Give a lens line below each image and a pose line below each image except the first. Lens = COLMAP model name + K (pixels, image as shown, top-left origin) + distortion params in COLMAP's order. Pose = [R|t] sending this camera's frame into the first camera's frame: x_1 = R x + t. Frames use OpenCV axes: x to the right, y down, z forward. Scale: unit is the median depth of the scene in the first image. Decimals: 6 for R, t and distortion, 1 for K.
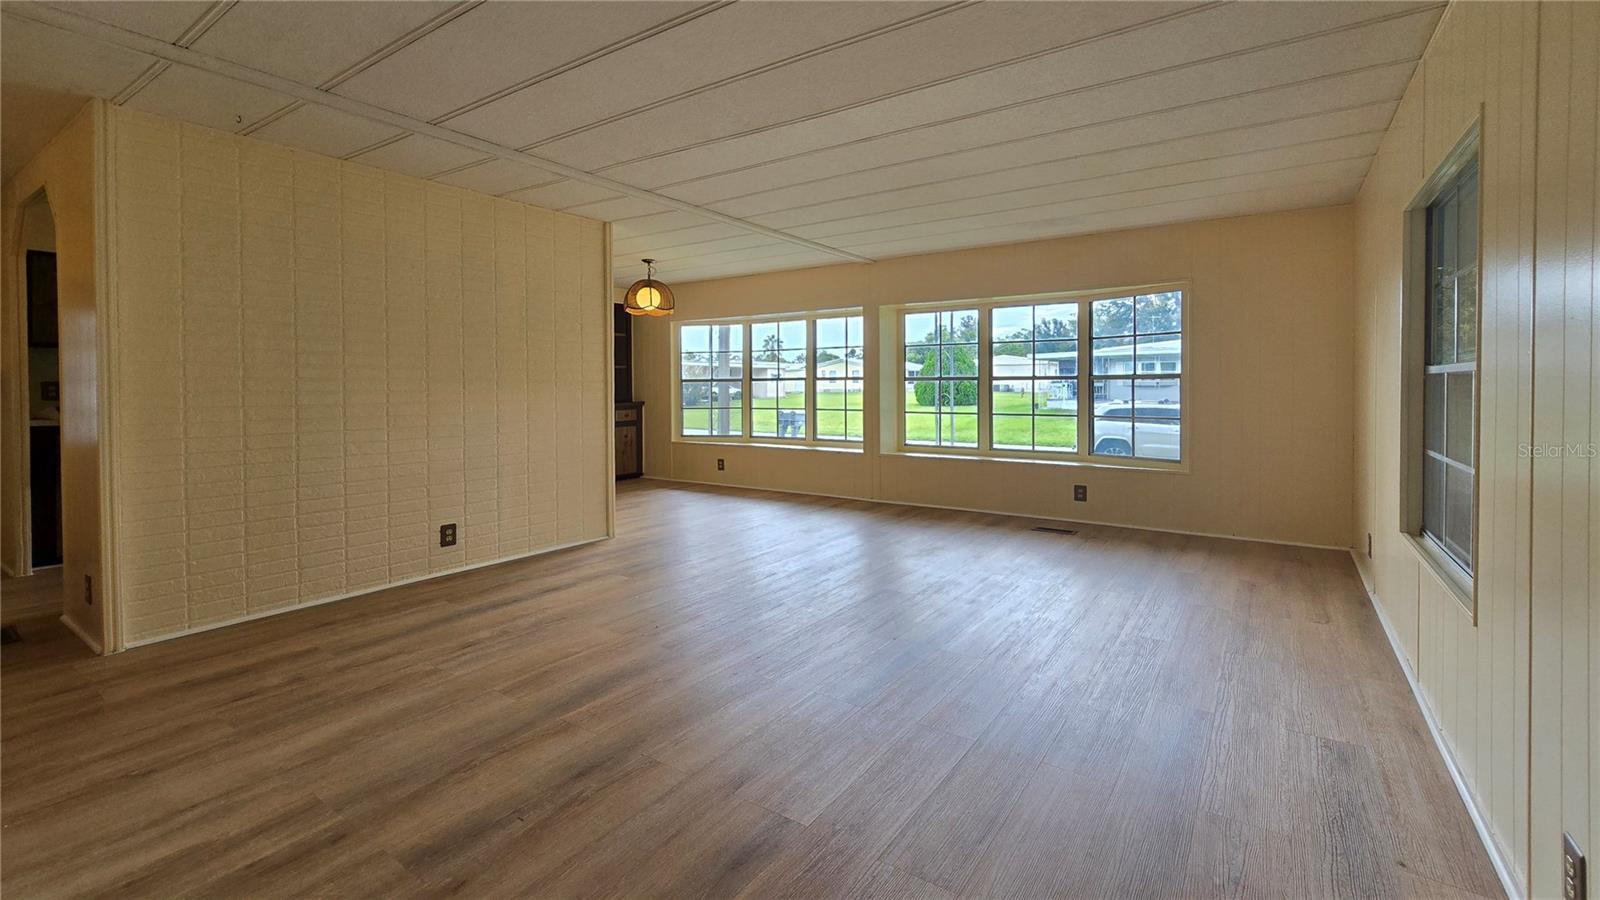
lens RADIAL K [[697.0, 0, 749.5], [0, 697.0, 398.4], [0, 0, 1]] dist [-0.003912, -0.000504]
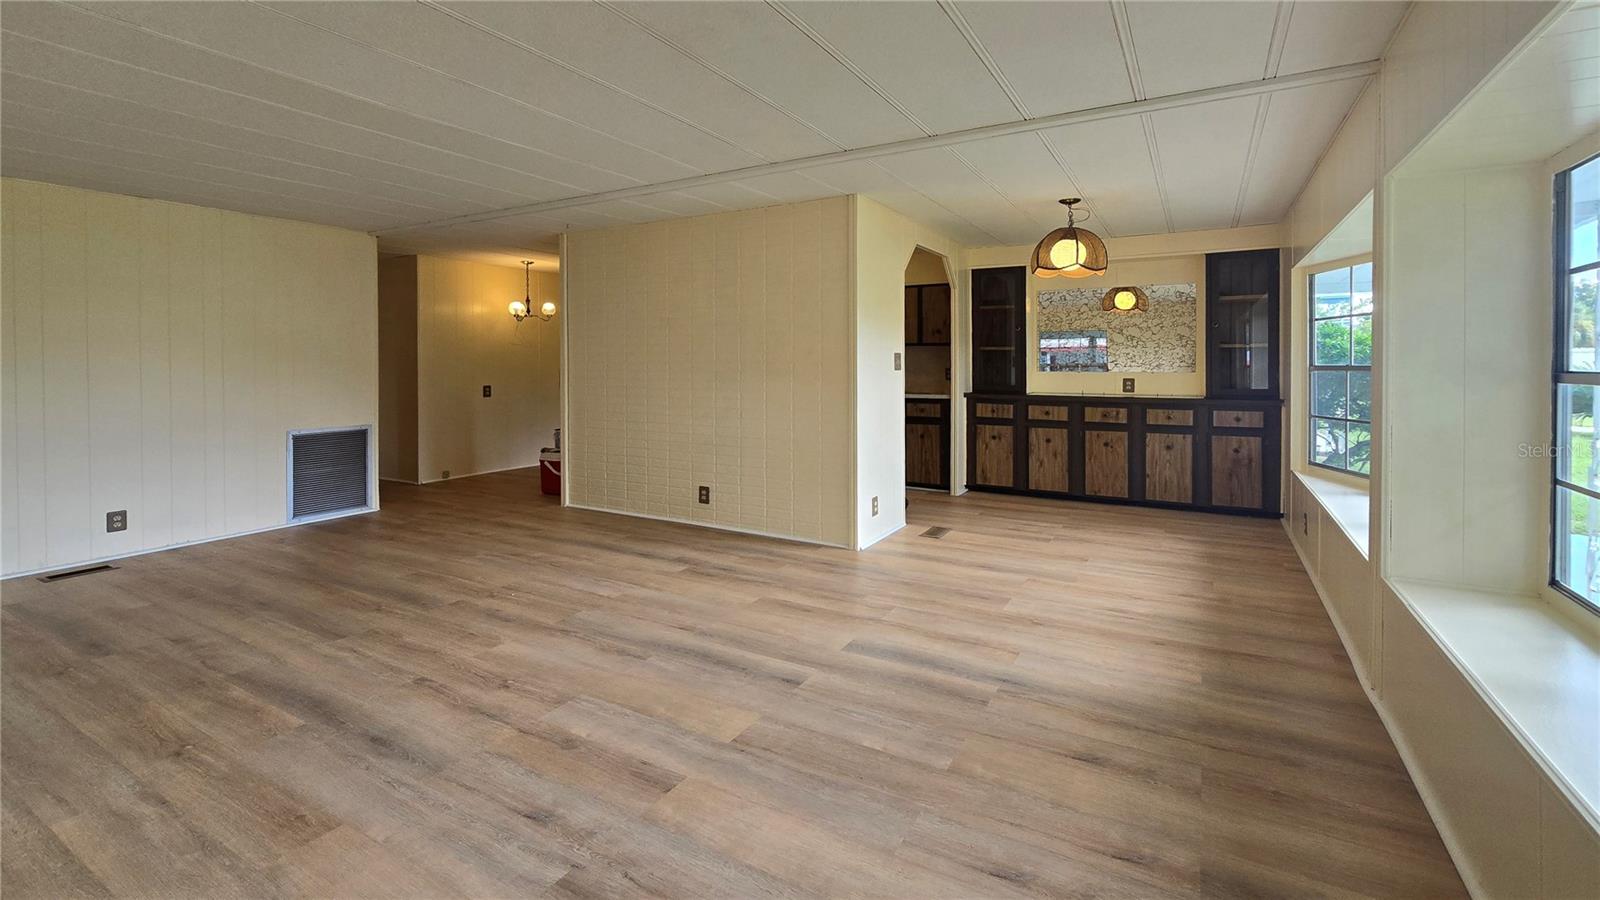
lens RADIAL K [[679.8, 0, 828.9], [0, 679.8, 366.5], [0, 0, 1]] dist [-0.001600, -0.000315]
pose [[0.144288, 0.005918, -0.989518, 0.625627], [-0.014681, 0.999885, 0.003839, -0.033870], [0.989427, 0.013974, 0.144358, 0.818758]]
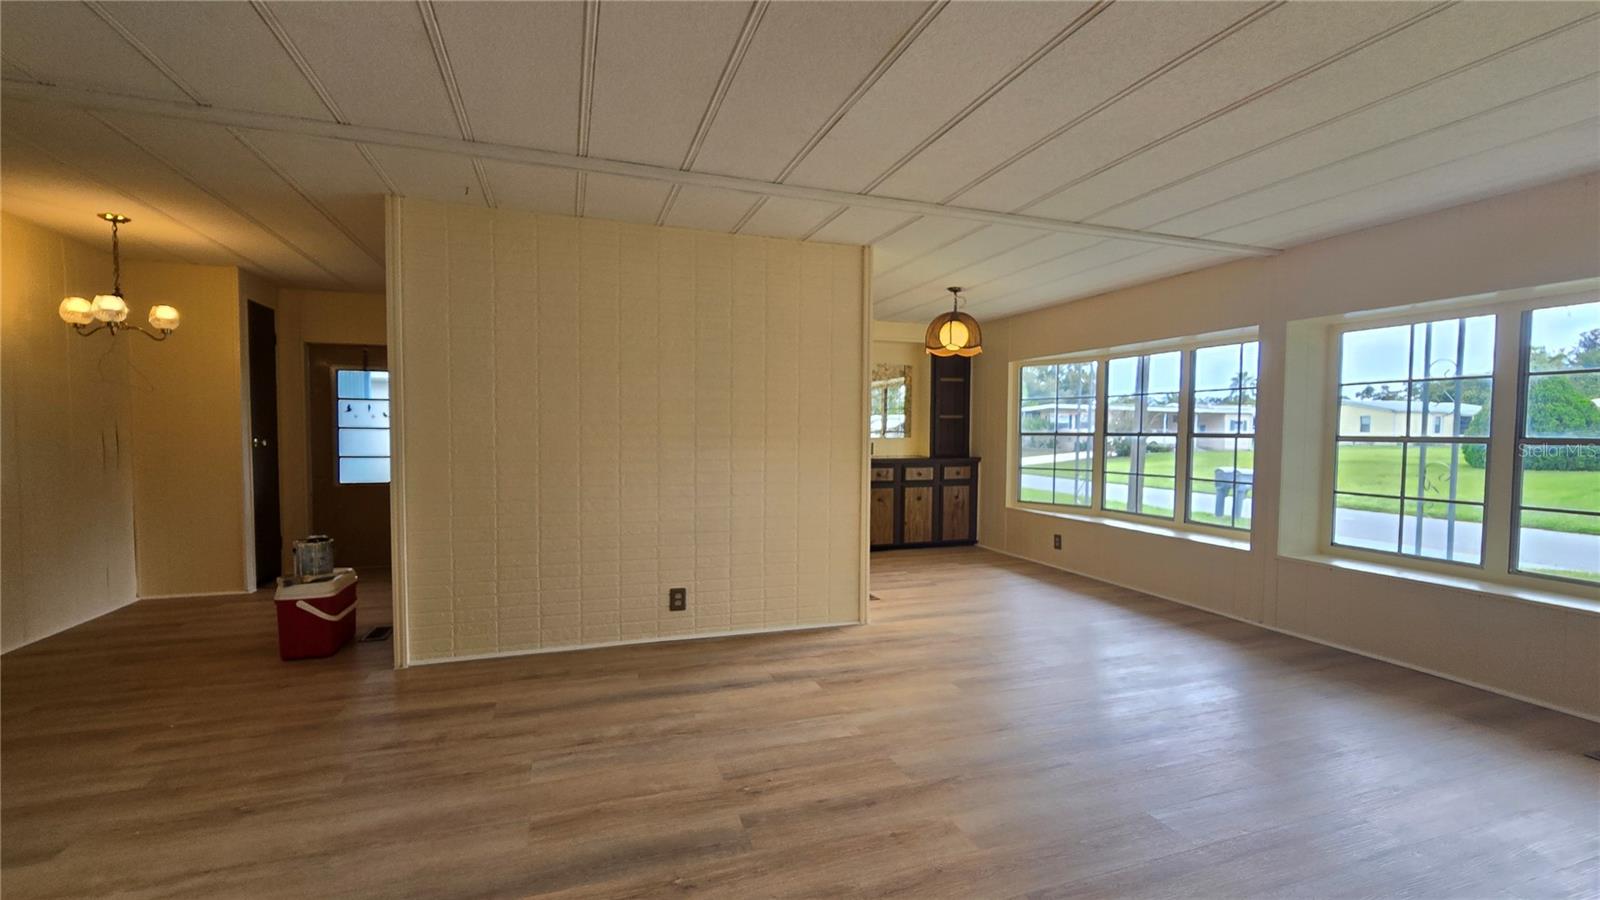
lens RADIAL K [[689.0, 0, 786.3], [0, 689.0, 464.8], [0, 0, 1]] dist [-0.004255, -0.000476]
pose [[0.836743, 0.034979, -0.546478, 0.171607], [-0.017351, 0.999150, 0.037386, -0.021413], [0.547322, -0.021800, 0.836638, 0.259997]]
